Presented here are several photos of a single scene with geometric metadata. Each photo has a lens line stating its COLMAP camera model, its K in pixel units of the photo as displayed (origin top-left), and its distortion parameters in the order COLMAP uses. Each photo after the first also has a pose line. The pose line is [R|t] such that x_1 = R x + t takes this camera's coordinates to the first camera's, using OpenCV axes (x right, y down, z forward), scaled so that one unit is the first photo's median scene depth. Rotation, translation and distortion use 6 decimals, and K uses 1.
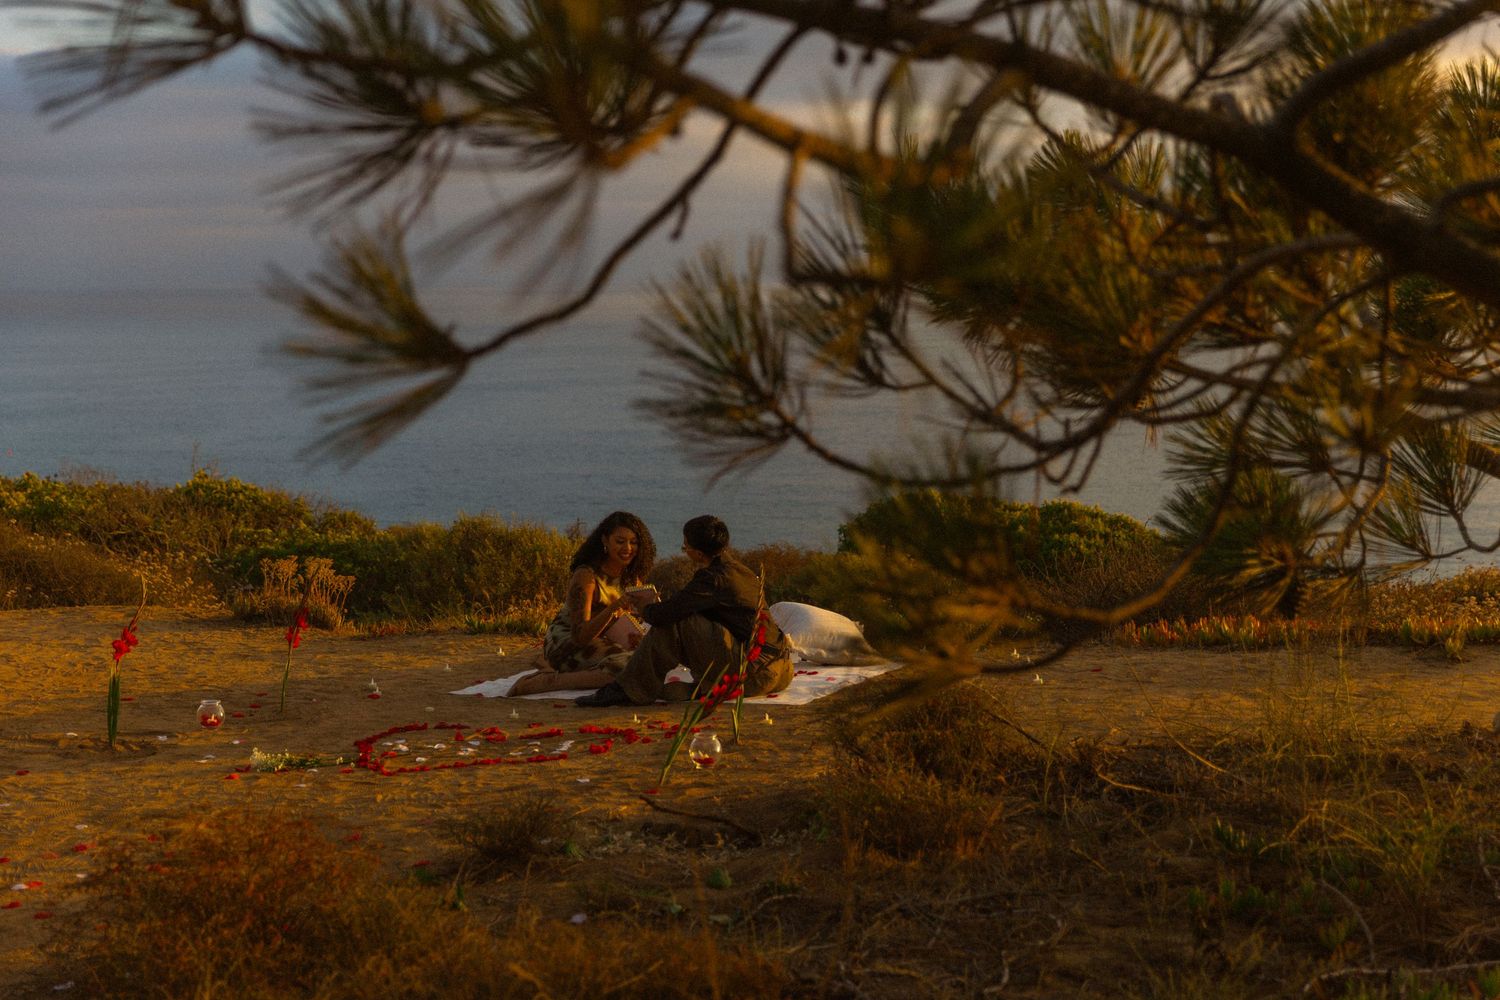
lens RADIAL K [[2167.8, 0, 749.0], [0, 2167.8, 495.8], [0, 0, 1]] dist [-0.000649, 0.000000]
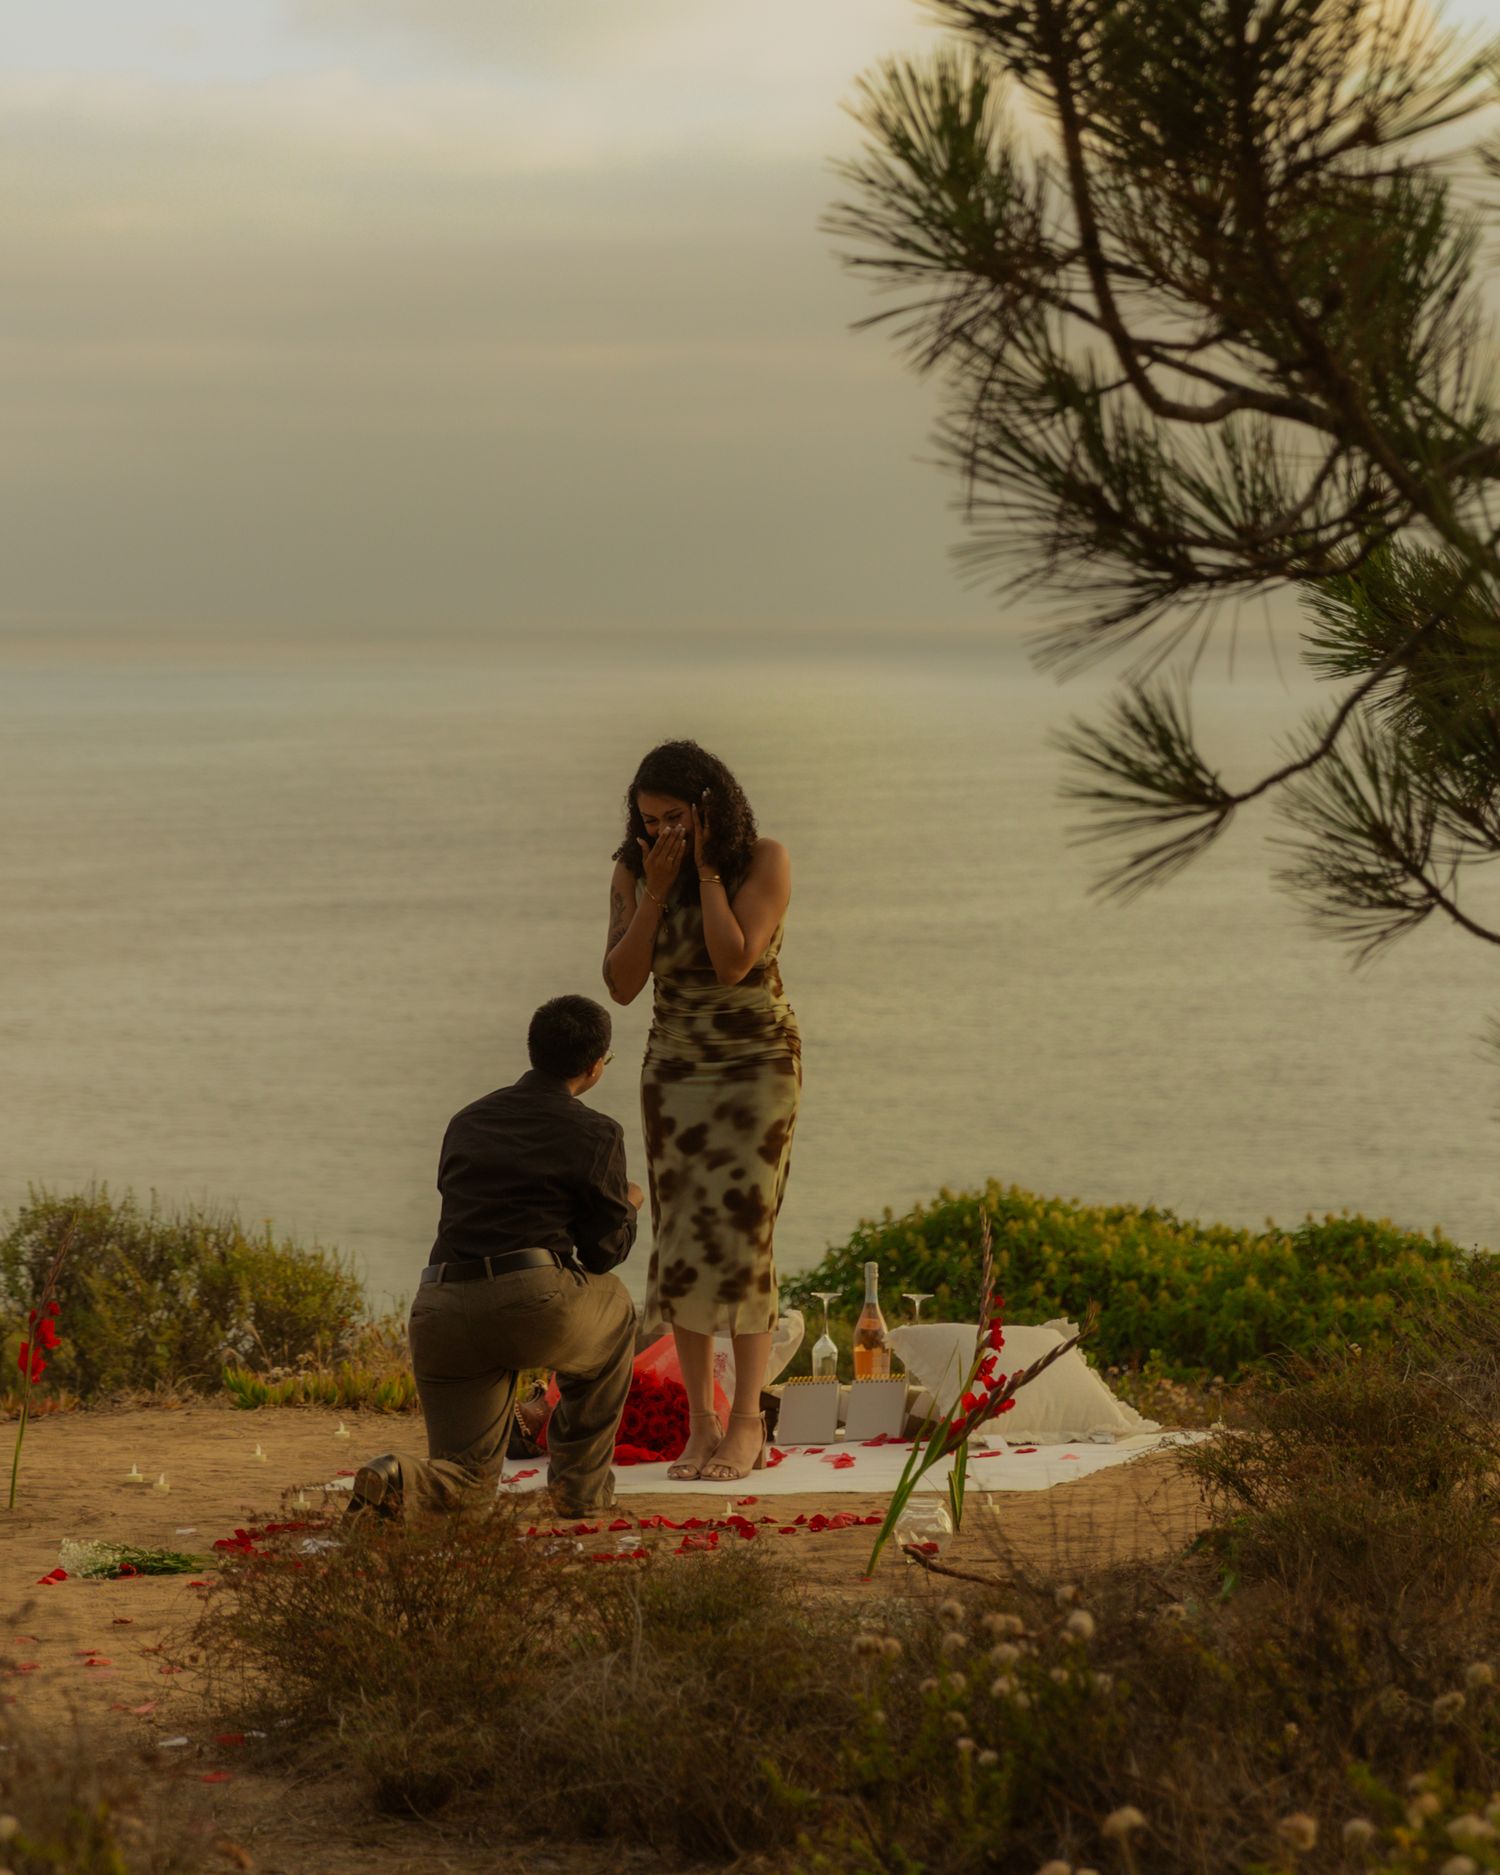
lens RADIAL K [[6719.8, 0, 751.6], [0, 6719.8, 942.5], [0, 0, 1]] dist [-0.126342, 0.000000]
pose [[0.996614, 0.016583, 0.080536, -0.325212], [-0.012271, 0.998480, -0.053741, 0.093345], [-0.081305, 0.052571, 0.995302, -1.143492]]
